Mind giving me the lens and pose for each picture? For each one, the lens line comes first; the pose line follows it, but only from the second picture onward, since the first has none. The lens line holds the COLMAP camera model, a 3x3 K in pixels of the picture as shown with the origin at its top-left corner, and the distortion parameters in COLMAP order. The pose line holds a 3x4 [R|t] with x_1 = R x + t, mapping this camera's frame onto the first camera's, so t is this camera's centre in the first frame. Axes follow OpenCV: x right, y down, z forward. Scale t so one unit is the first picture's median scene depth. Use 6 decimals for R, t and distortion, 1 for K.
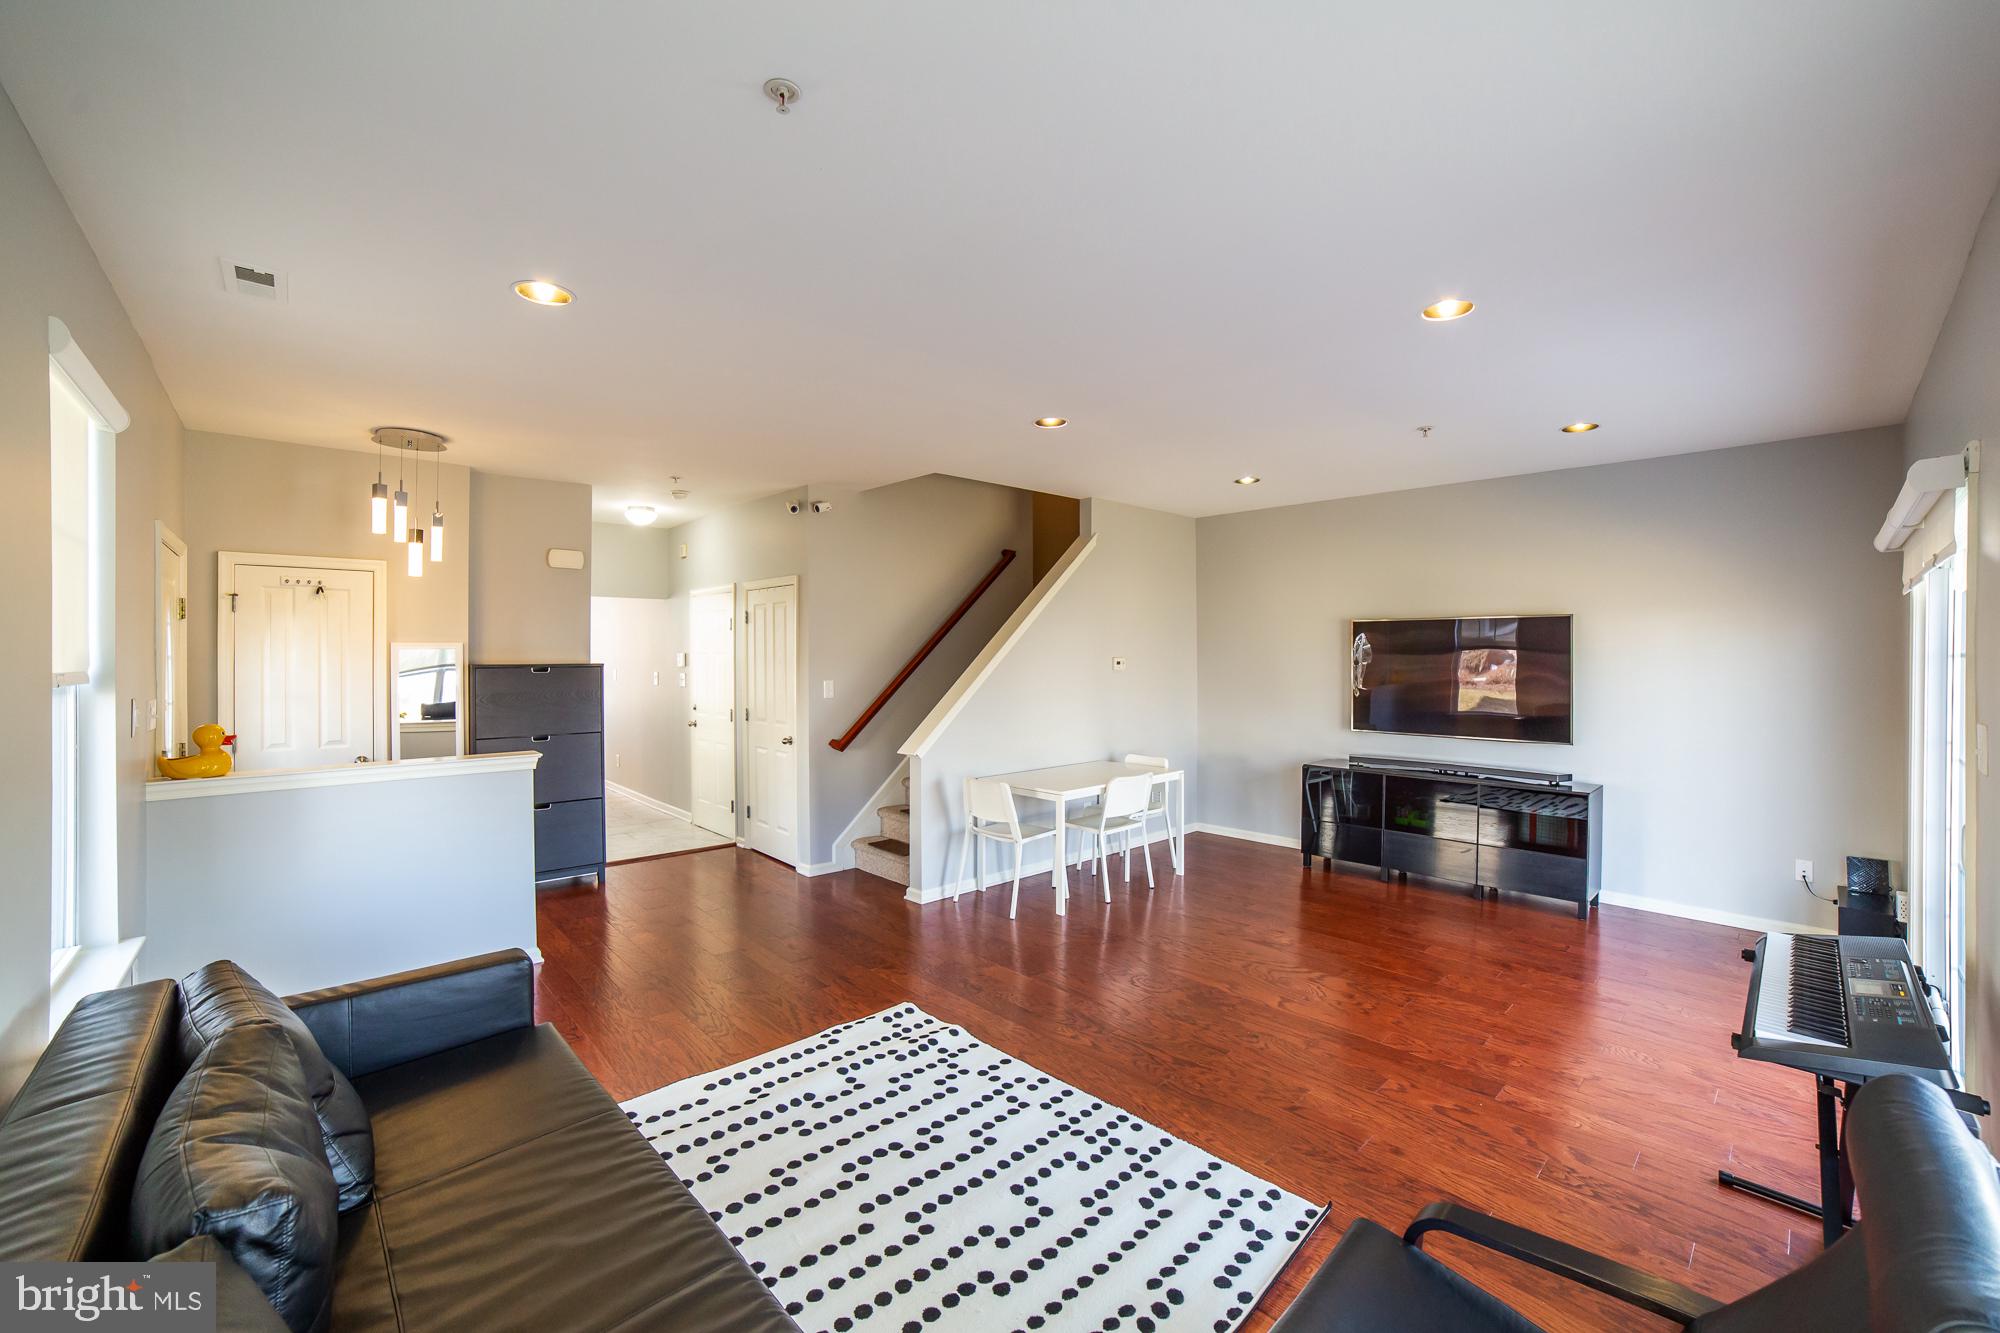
lens RADIAL K [[823.9, 0, 1014.1], [0, 823.9, 659.4], [0, 0, 1]] dist [-0.098329, 0.040606]
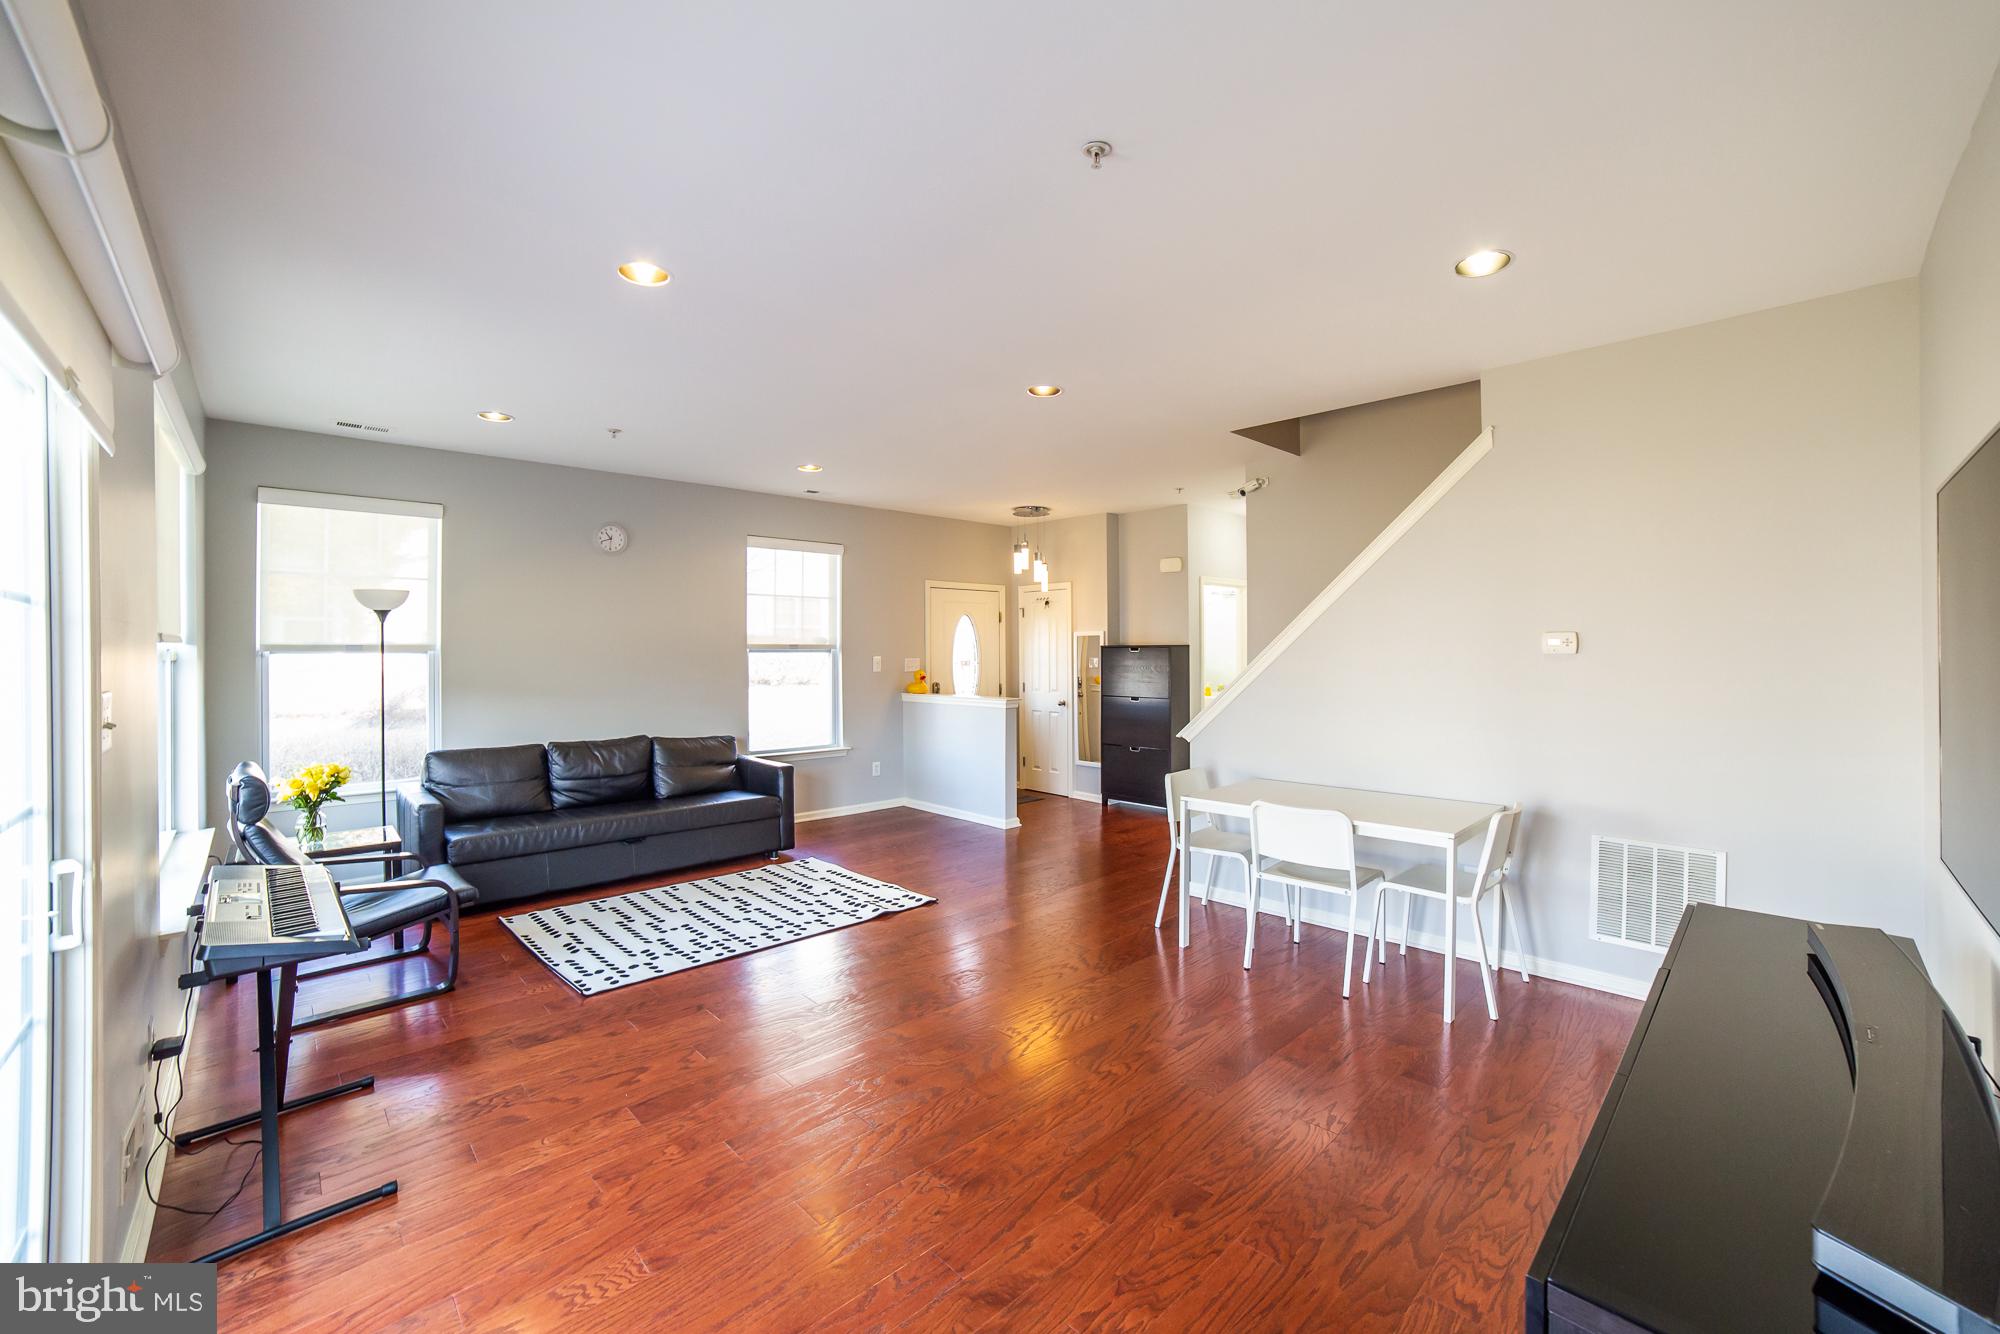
lens RADIAL K [[823.9, 0, 1014.1], [0, 823.9, 659.9], [0, 0, 1]] dist [-0.098329, 0.040606]
pose [[0.004812, 0.010224, -0.999936, 1.653085], [-0.006966, 0.999924, 0.010191, 0.030363], [0.999964, 0.006917, 0.004883, 1.559666]]
